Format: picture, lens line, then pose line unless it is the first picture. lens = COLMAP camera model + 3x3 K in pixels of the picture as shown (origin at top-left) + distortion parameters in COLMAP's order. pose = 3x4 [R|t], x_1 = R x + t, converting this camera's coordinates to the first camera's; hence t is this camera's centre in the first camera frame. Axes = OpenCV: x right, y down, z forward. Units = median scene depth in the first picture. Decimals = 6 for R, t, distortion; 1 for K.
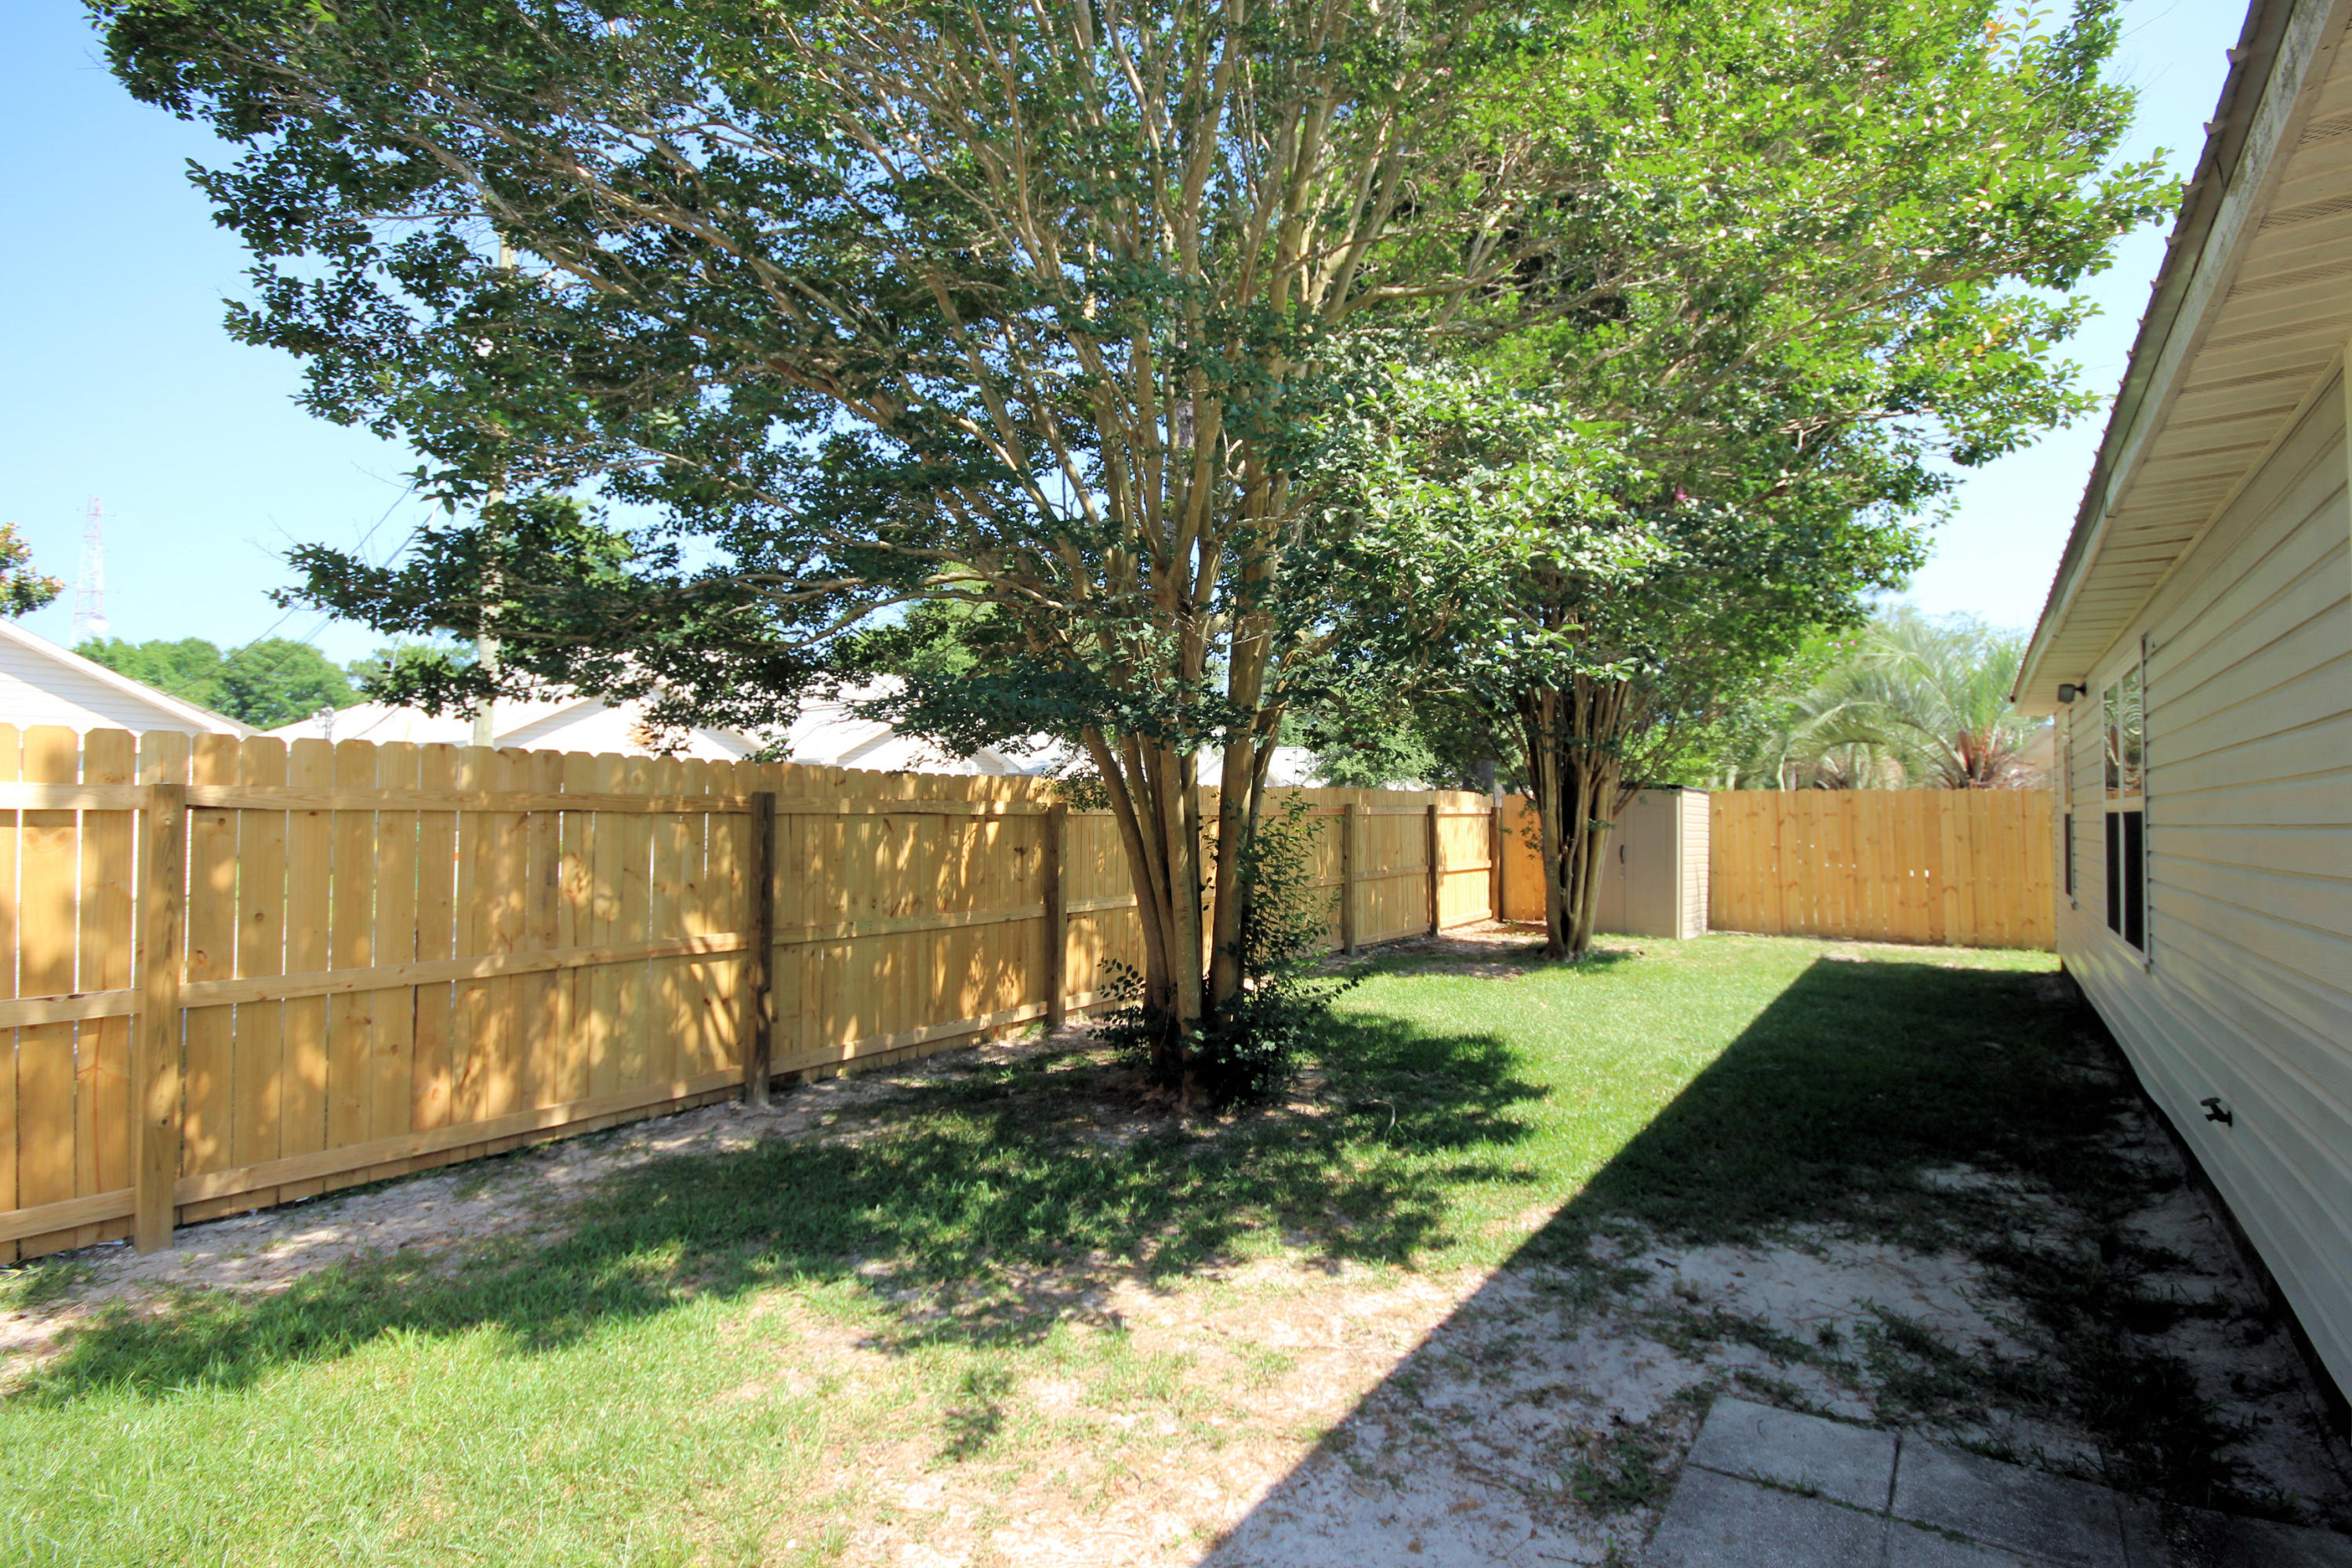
lens RADIAL K [[1084.8, 0, 1187.3], [0, 1084.8, 786.4], [0, 0, 1]] dist [0.009789, -0.011050]
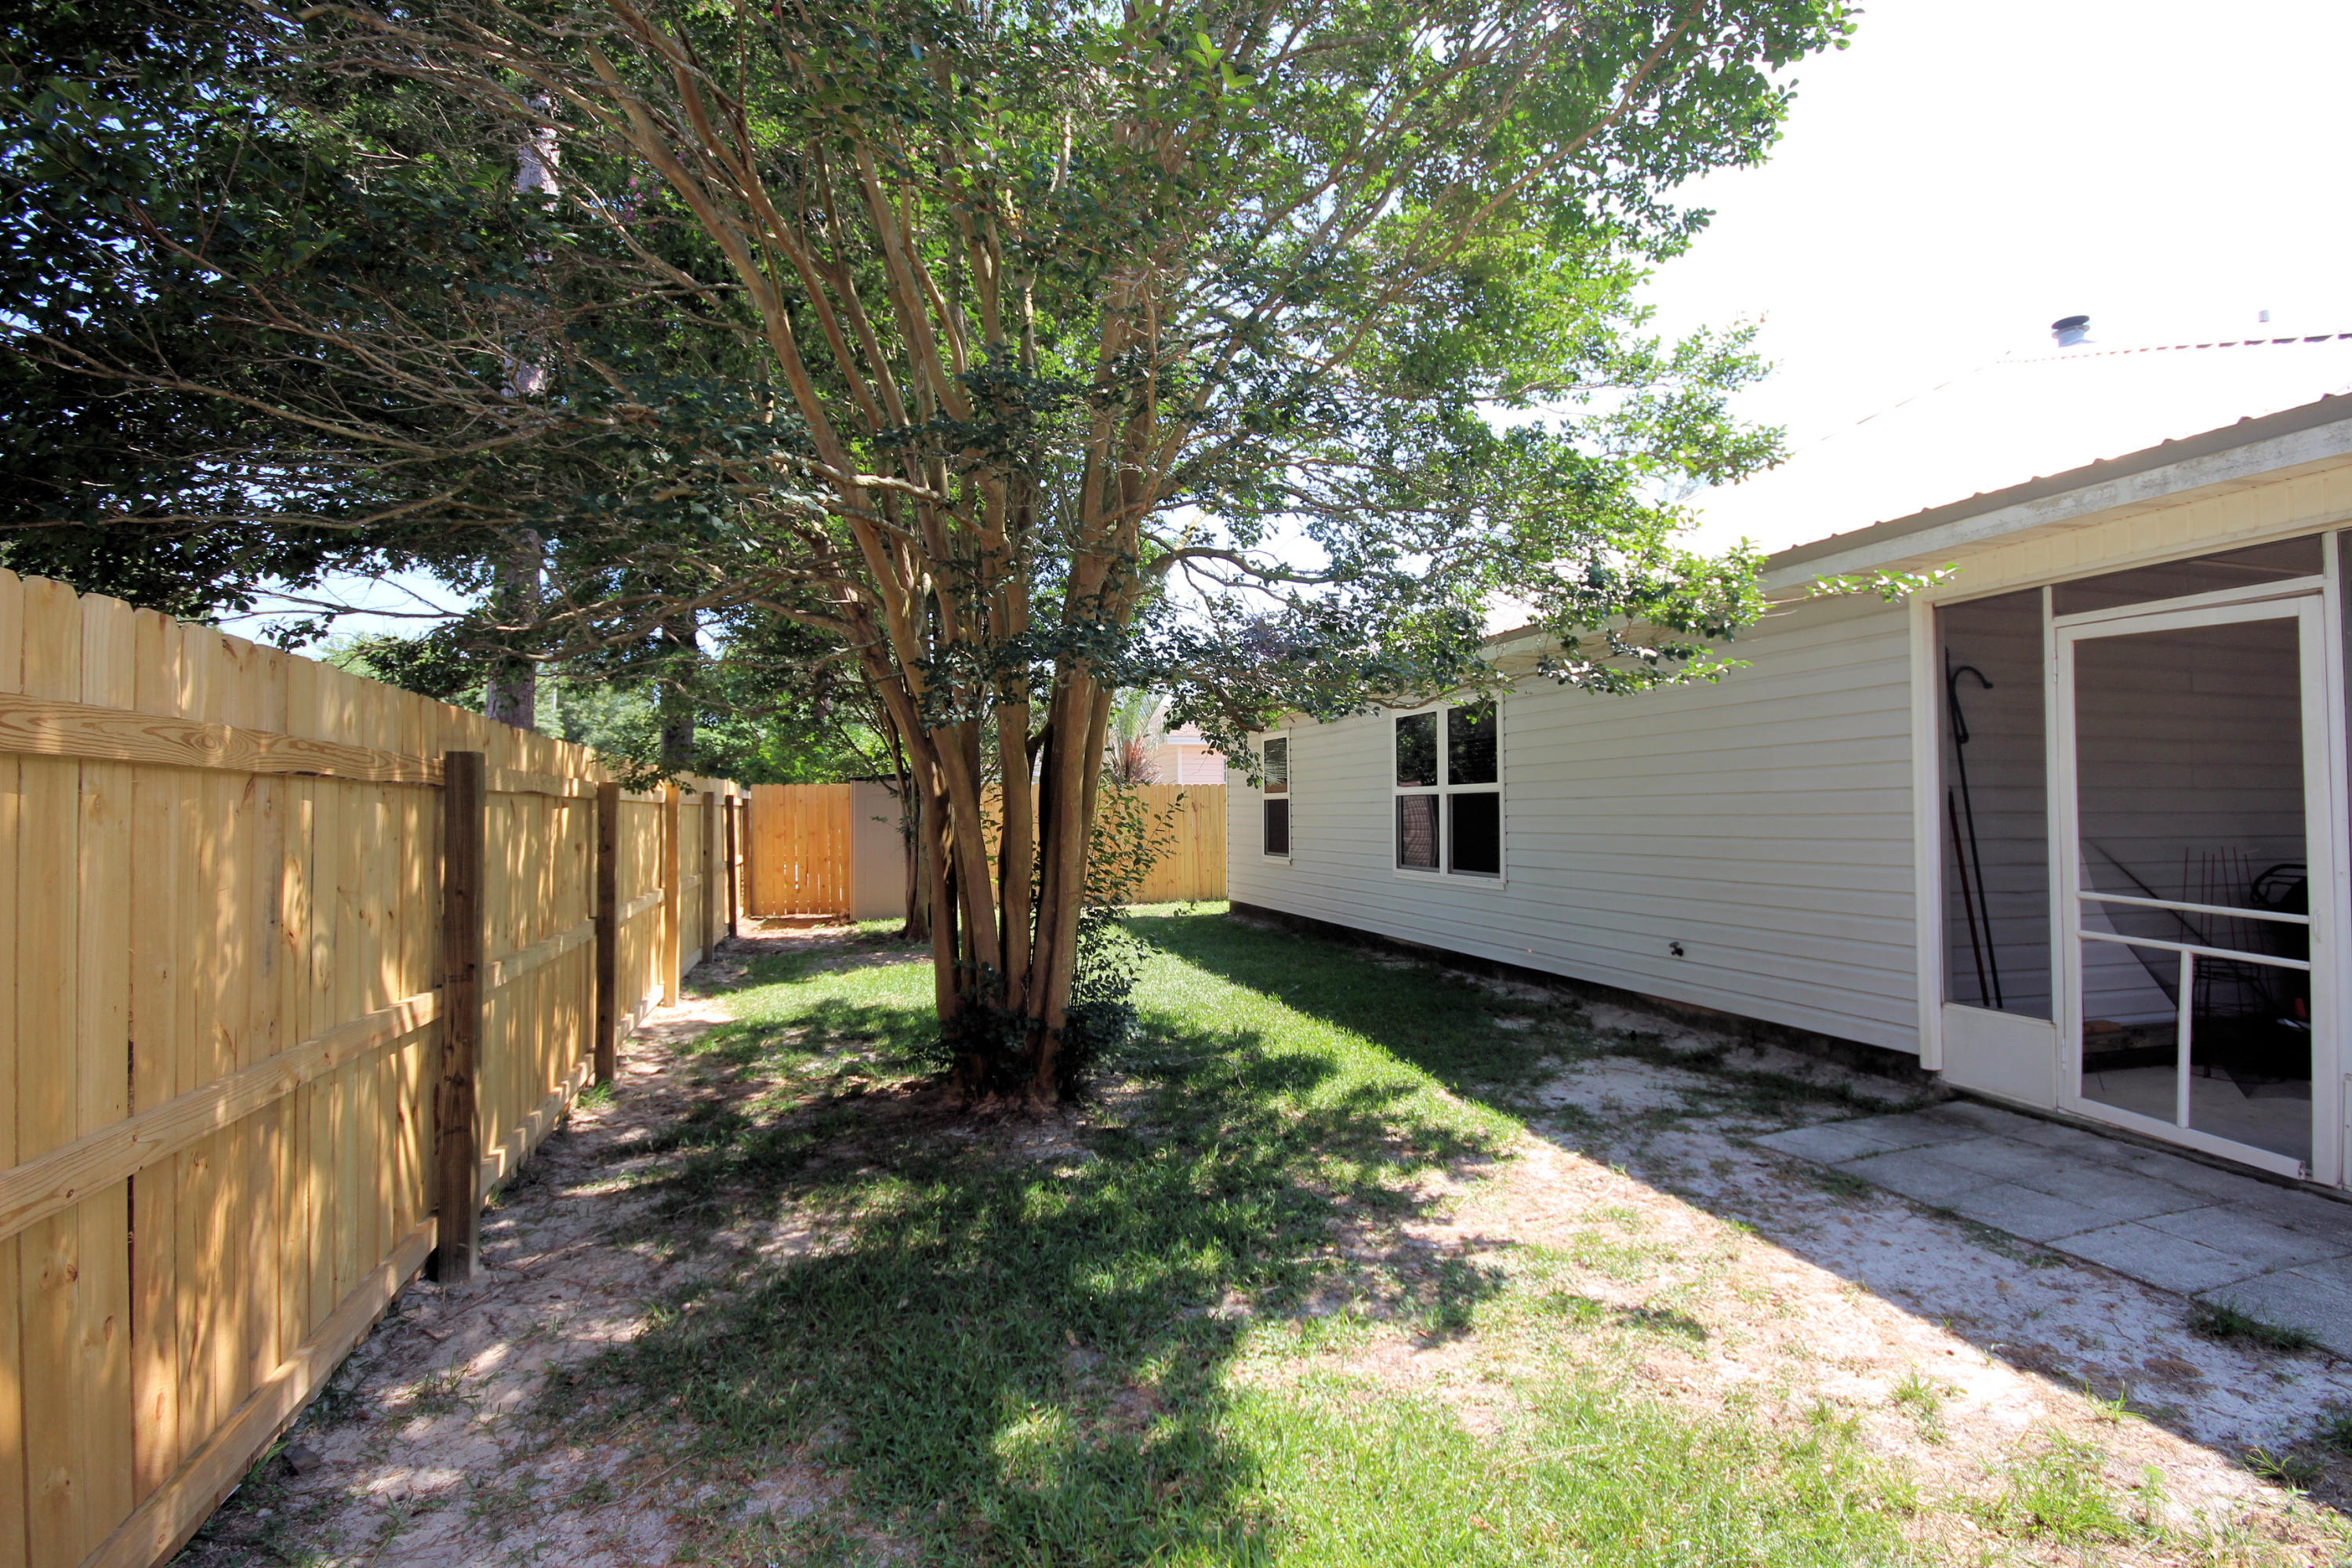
lens RADIAL K [[1084.8, 0, 1187.3], [0, 1084.8, 786.4], [0, 0, 1]] dist [0.009789, -0.011050]
pose [[0.602461, 0.011803, 0.798061, -1.070383], [-0.014044, 0.999893, -0.004186, 0.040622], [-0.798025, -0.008686, 0.602562, 0.560147]]
